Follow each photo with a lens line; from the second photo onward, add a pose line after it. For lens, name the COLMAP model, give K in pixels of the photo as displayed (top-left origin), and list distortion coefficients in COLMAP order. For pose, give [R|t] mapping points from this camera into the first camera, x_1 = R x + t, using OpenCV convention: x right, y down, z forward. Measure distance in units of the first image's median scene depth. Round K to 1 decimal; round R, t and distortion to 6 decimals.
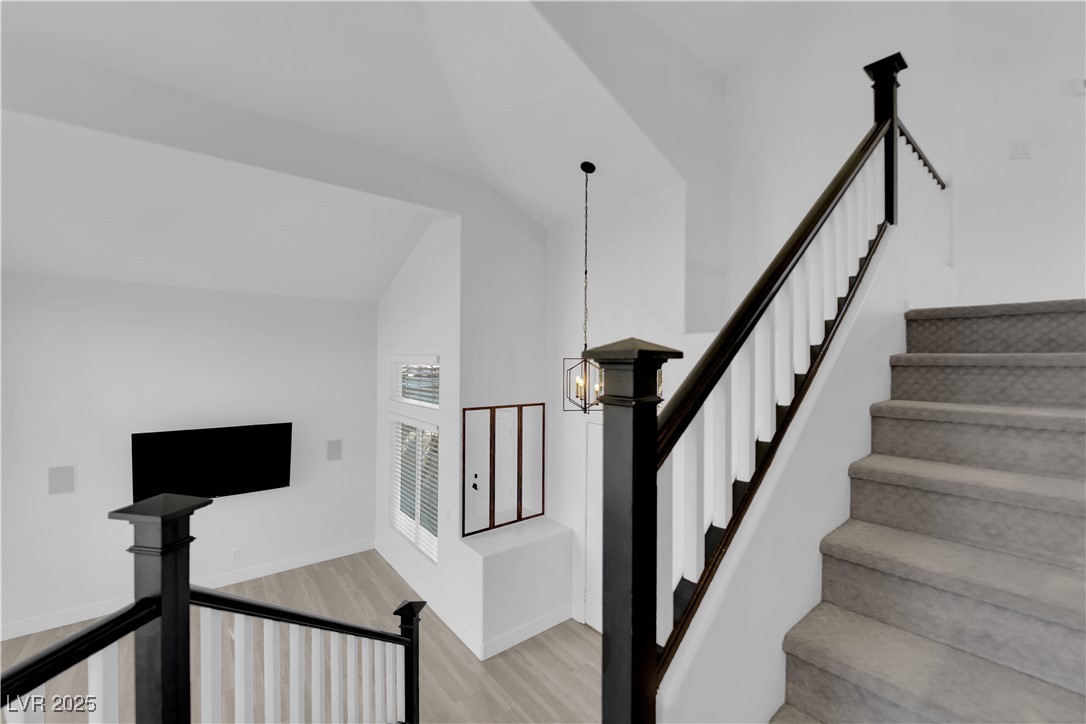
lens RADIAL K [[435.3, 0, 545.4], [0, 435.3, 356.9], [0, 0, 1]] dist [-0.016550, -0.000958]
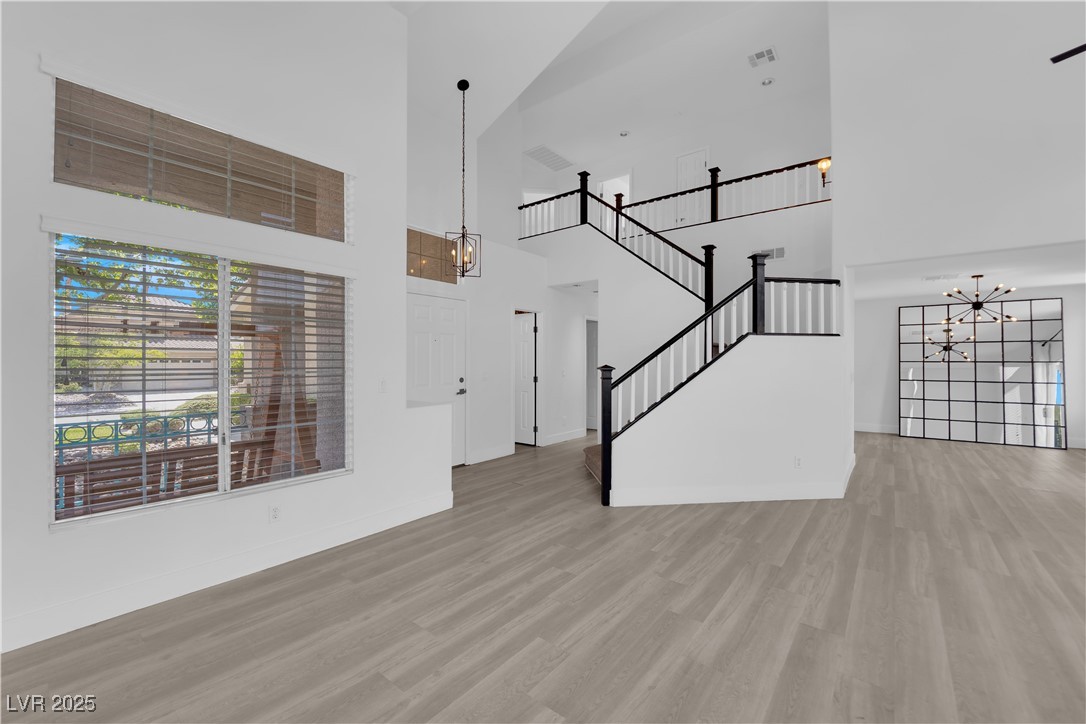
lens RADIAL K [[435.3, 0, 541.4], [0, 435.3, 359.7], [0, 0, 1]] dist [-0.016550, -0.000958]
pose [[-0.209528, -0.006336, 0.977782, -1.030512], [-0.016302, 0.999863, 0.002986, 0.311603], [-0.977667, -0.015315, -0.209603, 0.890885]]
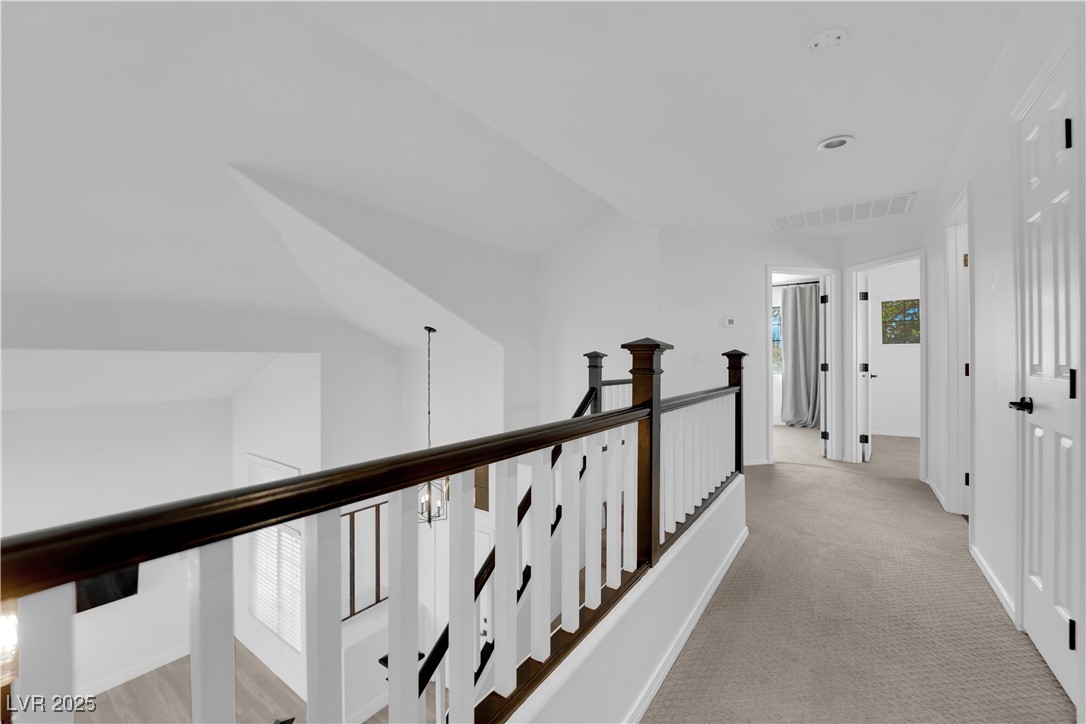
lens RADIAL K [[435.3, 0, 544.8], [0, 435.3, 359.3], [0, 0, 1]] dist [-0.016550, -0.000958]
pose [[0.960731, -0.006119, 0.277415, 0.057627], [0.006049, 0.999981, 0.001106, -0.299653], [-0.277416, 0.000616, 0.960750, -0.265528]]
